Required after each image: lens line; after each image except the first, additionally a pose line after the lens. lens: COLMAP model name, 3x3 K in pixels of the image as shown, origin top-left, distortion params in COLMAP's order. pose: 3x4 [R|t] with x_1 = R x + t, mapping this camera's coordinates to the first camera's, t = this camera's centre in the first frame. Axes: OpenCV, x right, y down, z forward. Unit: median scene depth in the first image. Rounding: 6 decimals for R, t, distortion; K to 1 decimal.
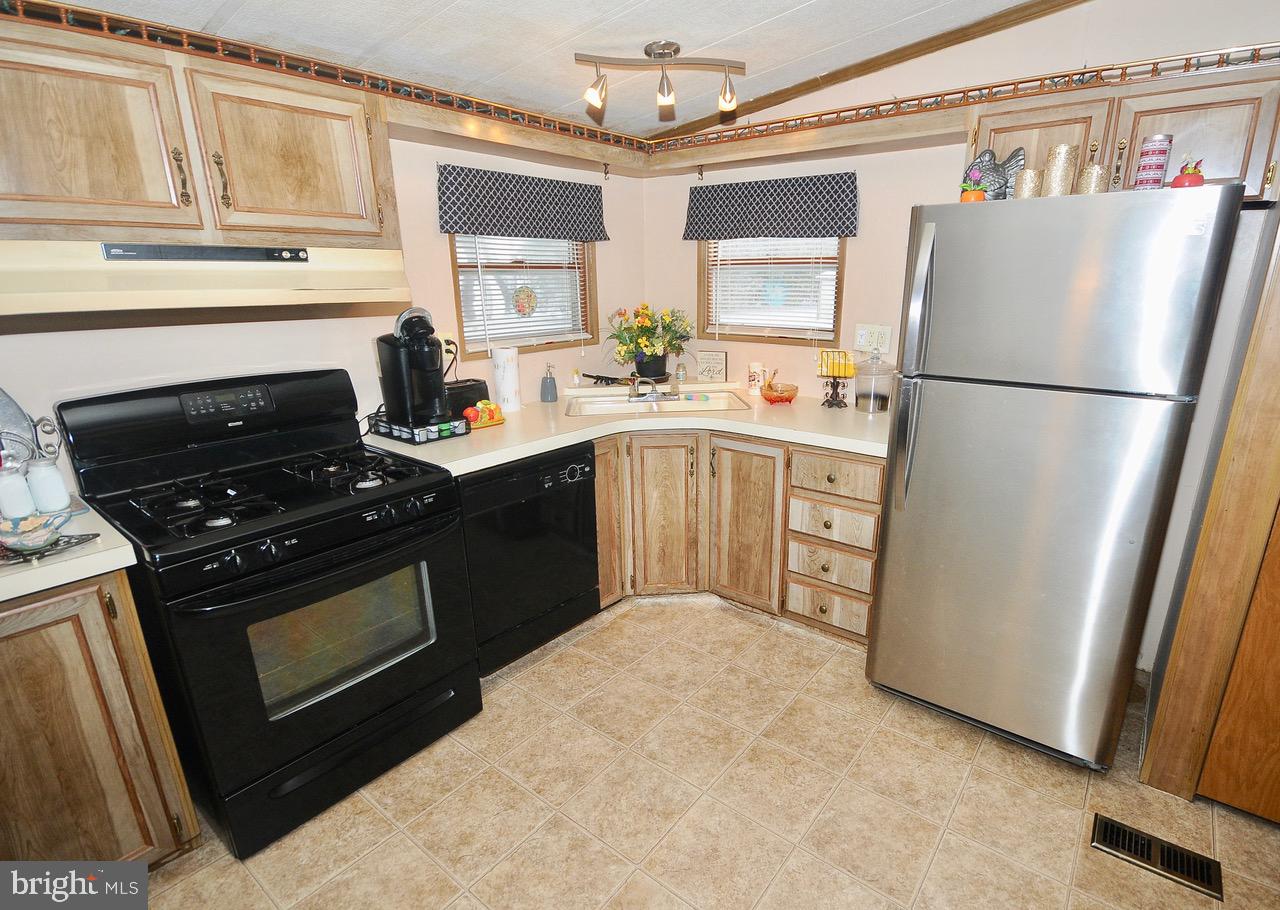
lens RADIAL K [[619.2, 0, 692.1], [0, 619.2, 461.8], [0, 0, 1]] dist [-0.031812, 0.001013]
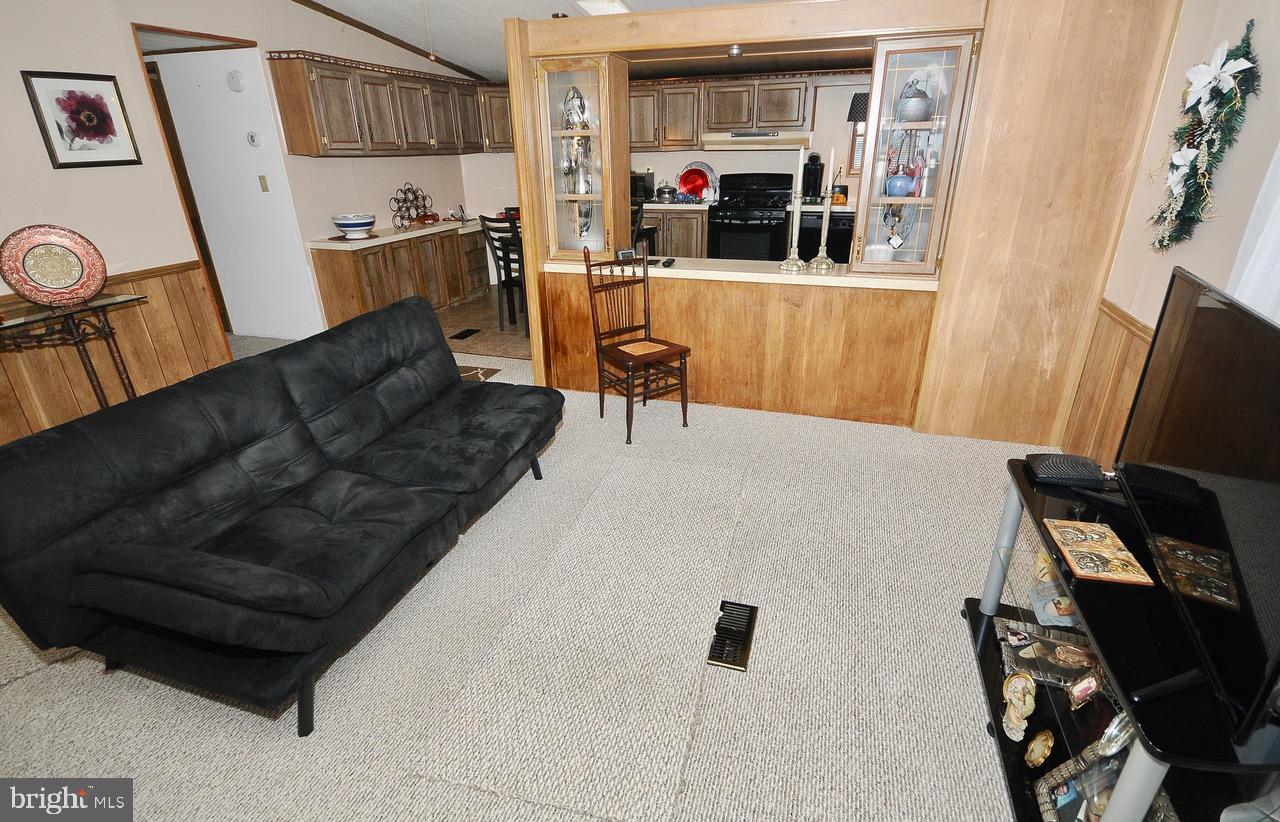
lens RADIAL K [[609.7, 0, 641.9], [0, 609.7, 384.9], [0, 0, 1]] dist [0.031510, -0.033664]
pose [[0.330329, 0.336080, -0.882005, 1.623806], [-0.254324, 0.931591, 0.259725, 0.161632], [0.908956, 0.138520, 0.393205, -0.509456]]
